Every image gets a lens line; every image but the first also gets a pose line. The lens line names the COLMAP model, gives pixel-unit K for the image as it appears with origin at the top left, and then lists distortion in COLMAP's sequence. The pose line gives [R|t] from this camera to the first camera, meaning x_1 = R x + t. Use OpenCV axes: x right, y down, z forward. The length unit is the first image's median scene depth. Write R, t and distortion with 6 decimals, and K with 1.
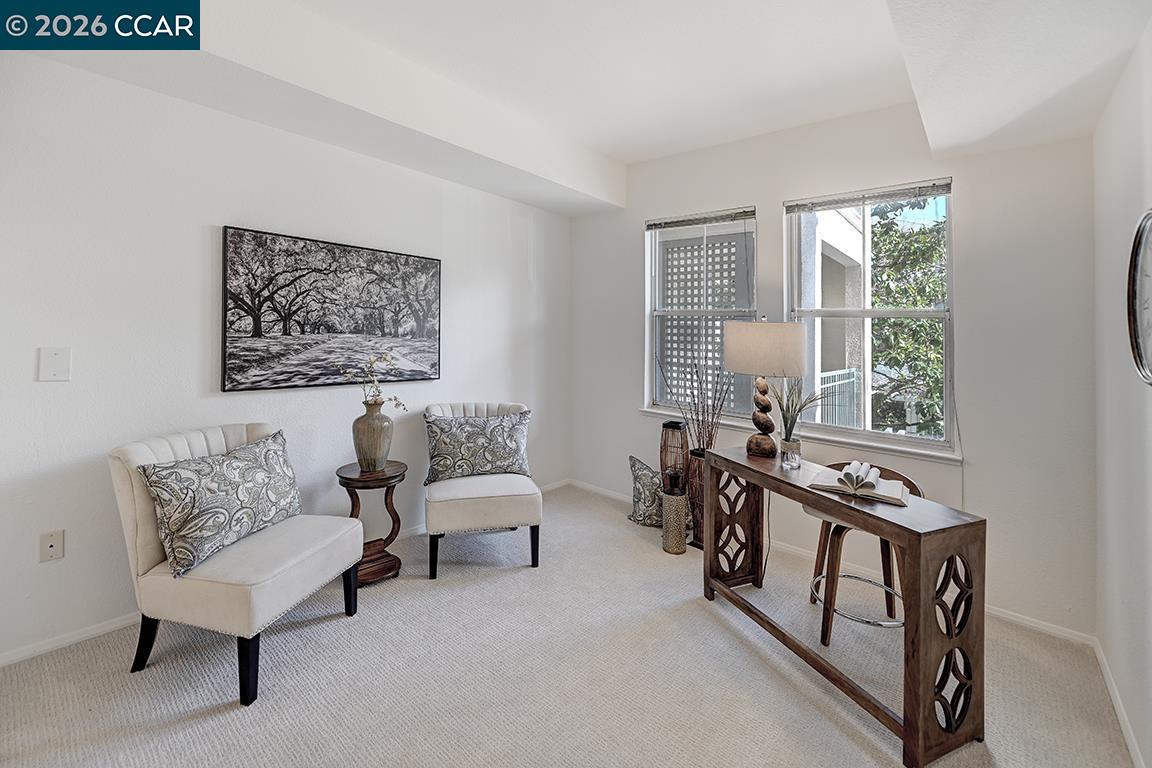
lens RADIAL K [[508.4, 0, 575.1], [0, 508.4, 336.9], [0, 0, 1]] dist [-0.000533, -0.000087]
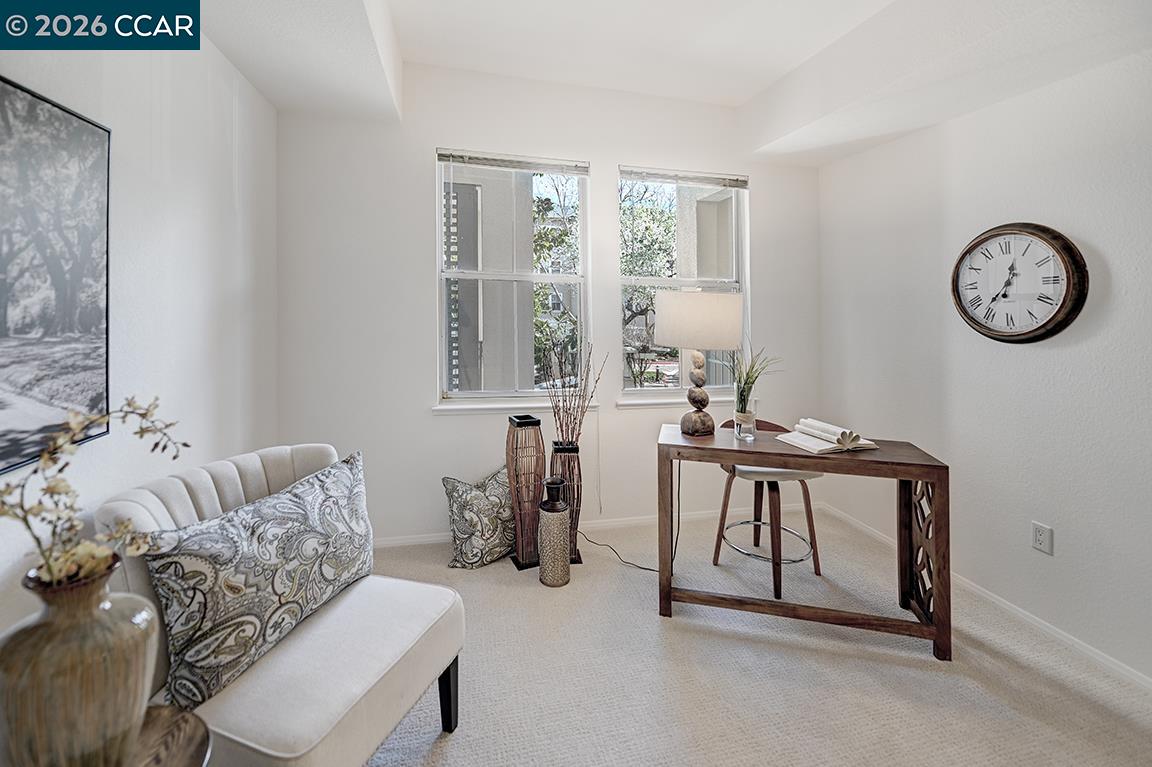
lens RADIAL K [[500.0, 0, 592.6], [0, 500.0, 294.2], [0, 0, 1]] dist [-0.001803, -0.000227]
pose [[0.557901, -0.008712, 0.829862, -0.392761], [0.009357, 0.999947, 0.004208, -0.023446], [-0.829855, 0.005417, 0.557953, 0.497327]]
